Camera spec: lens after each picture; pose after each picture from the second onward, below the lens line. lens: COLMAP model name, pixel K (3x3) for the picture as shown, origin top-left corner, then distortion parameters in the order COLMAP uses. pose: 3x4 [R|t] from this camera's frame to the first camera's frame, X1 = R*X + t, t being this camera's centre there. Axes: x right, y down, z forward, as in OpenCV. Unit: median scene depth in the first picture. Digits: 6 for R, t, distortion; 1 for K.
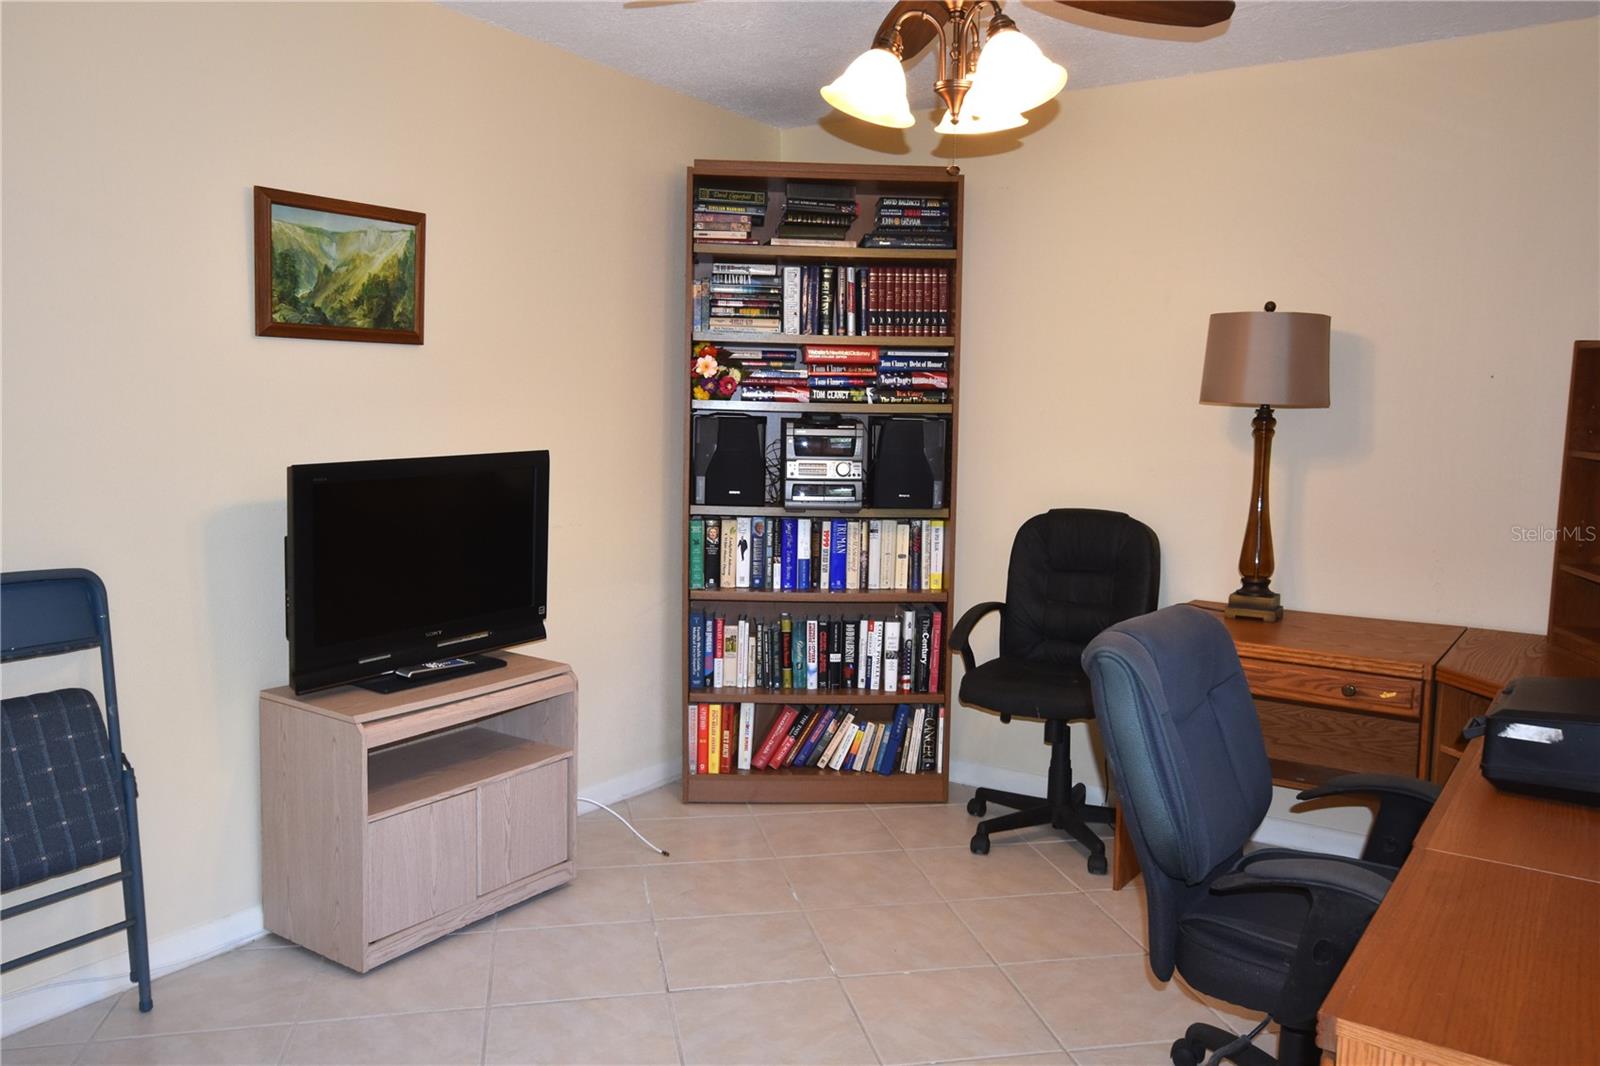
lens RADIAL K [[1196.9, 0, 800.0], [0, 1196.9, 533.0], [0, 0, 1]] dist [0.005674, 0.052041]
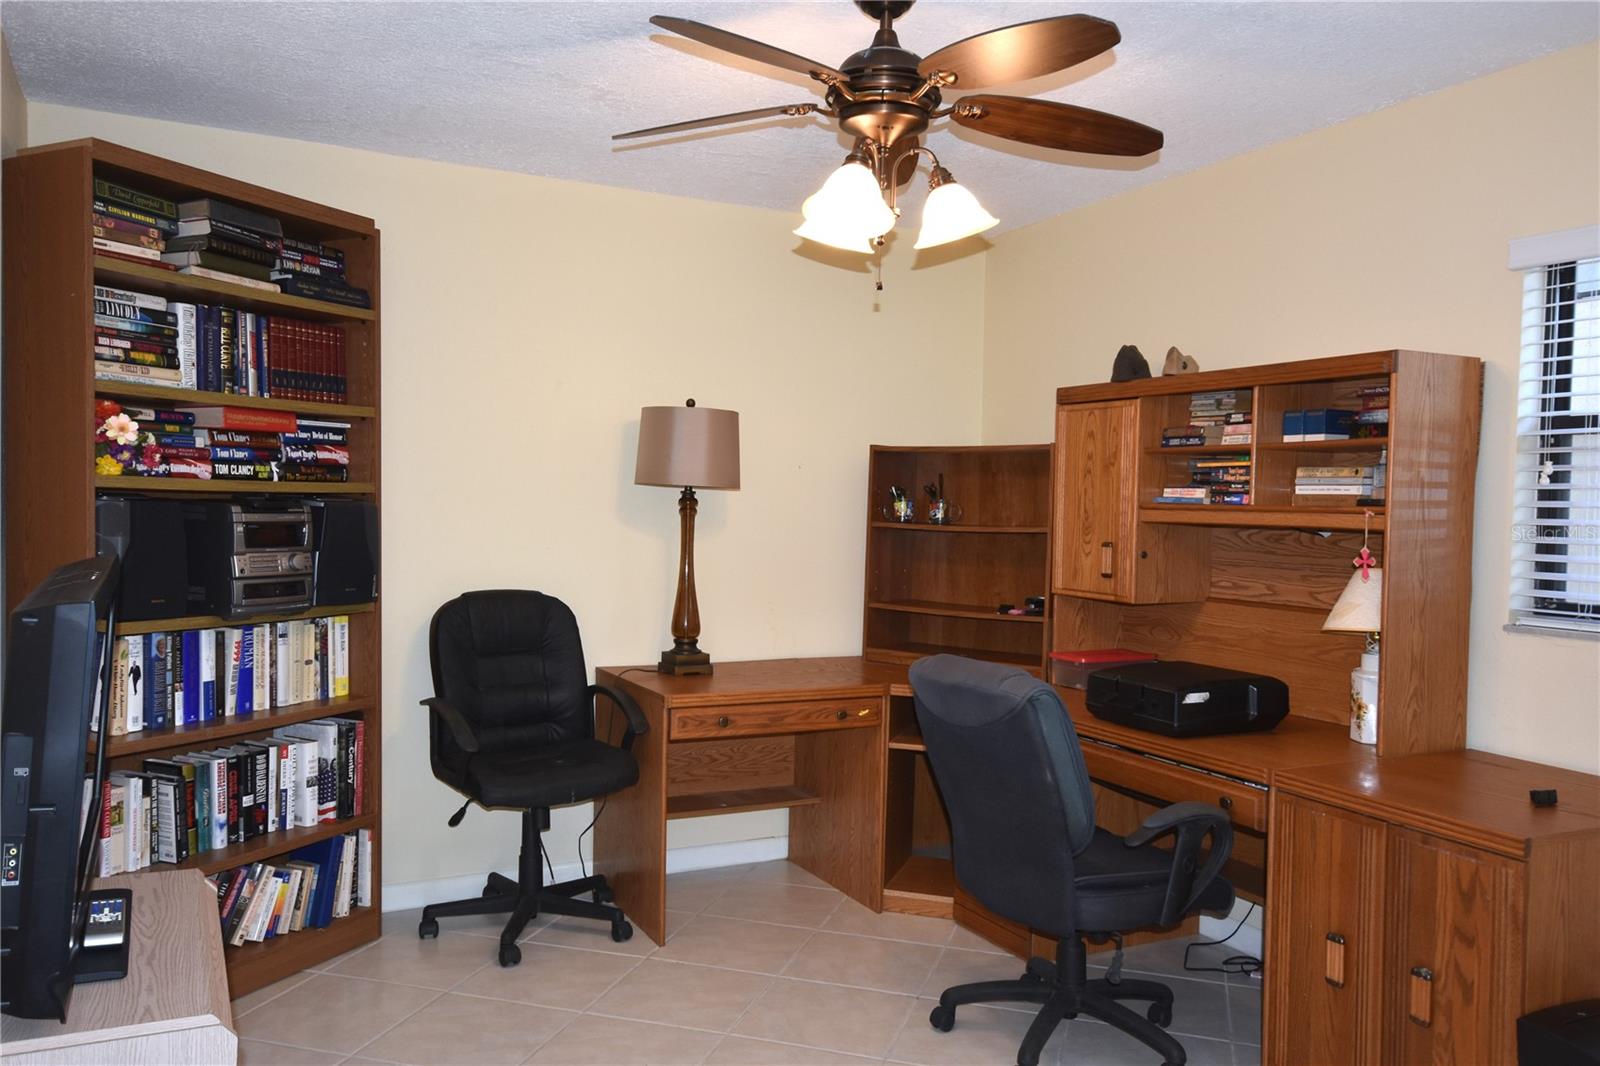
lens RADIAL K [[1187.6, 0, 802.2], [0, 1187.6, 548.2], [0, 0, 1]] dist [0.001077, 0.053954]
pose [[0.522354, -0.040747, 0.851755, -0.451738], [0.079374, 0.996844, -0.000990, -0.032820], [-0.849027, 0.068125, 0.523940, 0.268508]]
